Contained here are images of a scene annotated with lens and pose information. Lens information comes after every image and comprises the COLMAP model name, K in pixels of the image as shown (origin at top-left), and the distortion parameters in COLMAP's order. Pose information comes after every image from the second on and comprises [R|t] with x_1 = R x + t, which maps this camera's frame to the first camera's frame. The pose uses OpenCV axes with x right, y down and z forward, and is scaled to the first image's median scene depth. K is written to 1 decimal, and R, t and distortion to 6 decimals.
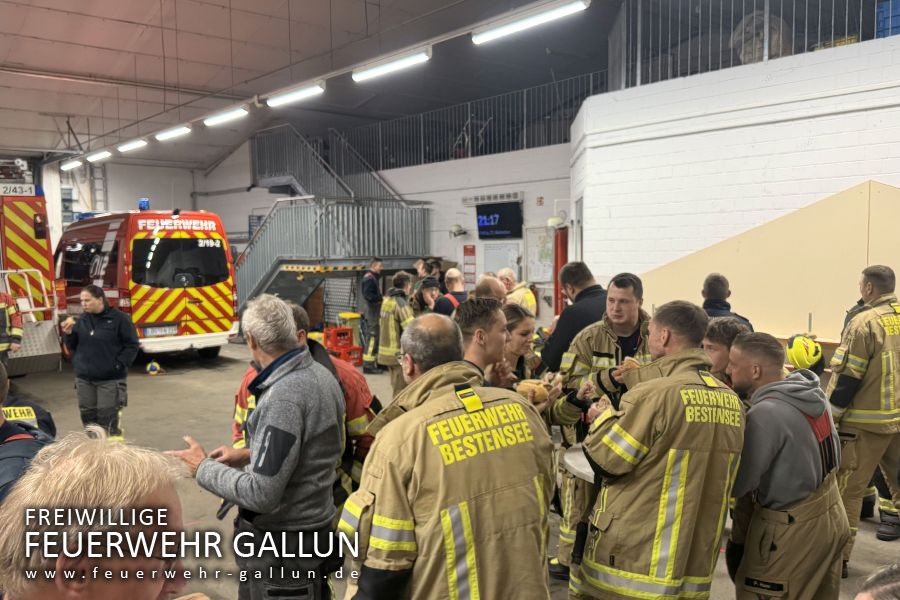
lens RADIAL K [[729.2, 0, 454.7], [0, 729.2, 320.7], [0, 0, 1]] dist [0.107225, -0.146275]
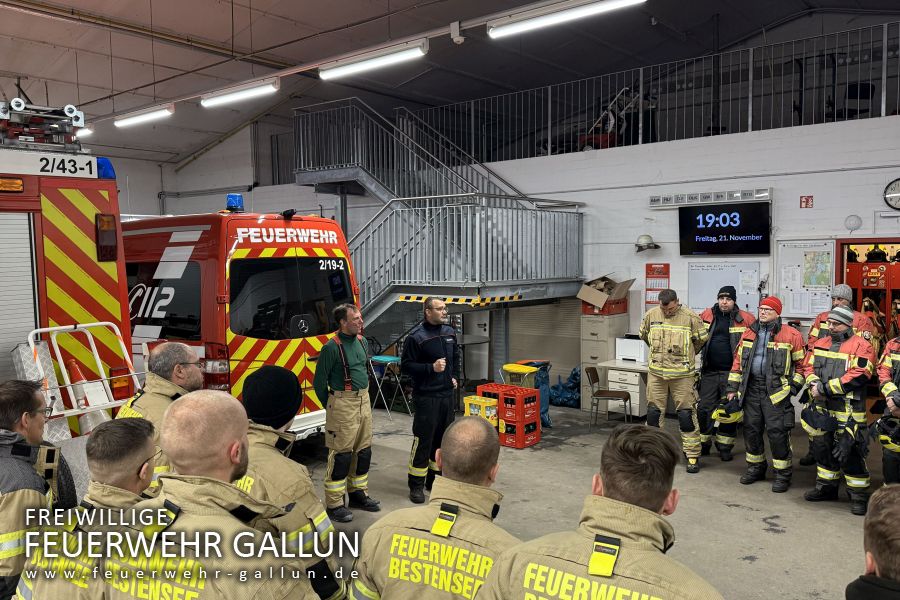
lens RADIAL K [[729.2, 0, 471.8], [0, 729.2, 318.2], [0, 0, 1]] dist [0.107225, -0.146275]
pose [[0.984688, -0.015289, 0.173652, -0.301879], [0.018569, 0.999678, -0.017281, -0.042715], [-0.173332, 0.020241, 0.984655, 0.336243]]
